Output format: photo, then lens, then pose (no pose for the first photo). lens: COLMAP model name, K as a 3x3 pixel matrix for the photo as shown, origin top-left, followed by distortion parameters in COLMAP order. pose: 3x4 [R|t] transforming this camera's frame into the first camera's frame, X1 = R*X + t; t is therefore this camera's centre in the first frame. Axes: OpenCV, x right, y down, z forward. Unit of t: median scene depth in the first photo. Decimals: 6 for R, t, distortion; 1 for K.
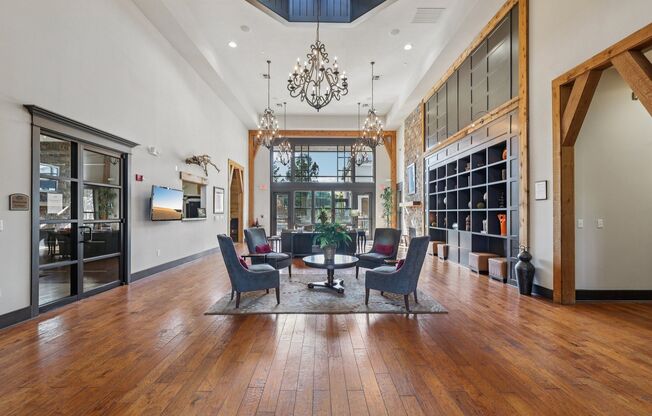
lens RADIAL K [[277.5, 0, 326.0], [0, 277.5, 208.0], [0, 0, 1]] dist [-0.001229, -0.000076]
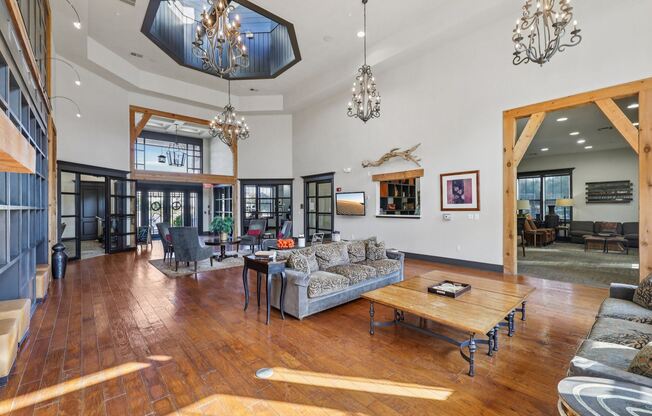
lens RADIAL K [[275.4, 0, 326.0], [0, 275.4, 208.0], [0, 0, 1]] dist [-0.003459, -0.000452]
pose [[-0.755790, 0.007134, -0.654775, 0.336729], [0.019804, 0.999732, -0.011967, 0.017124], [0.654514, -0.022012, -0.755729, 1.449077]]
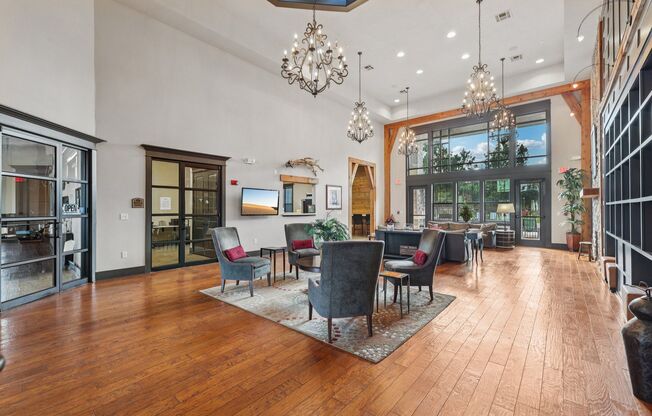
lens RADIAL K [[275.4, 0, 326.0], [0, 275.4, 208.0], [0, 0, 1]] dist [-0.003459, -0.000452]
pose [[0.747824, -0.004713, -0.663880, 0.336003], [0.015027, 0.999839, 0.009829, 0.003358], [0.663727, -0.017327, 0.747774, 0.196706]]
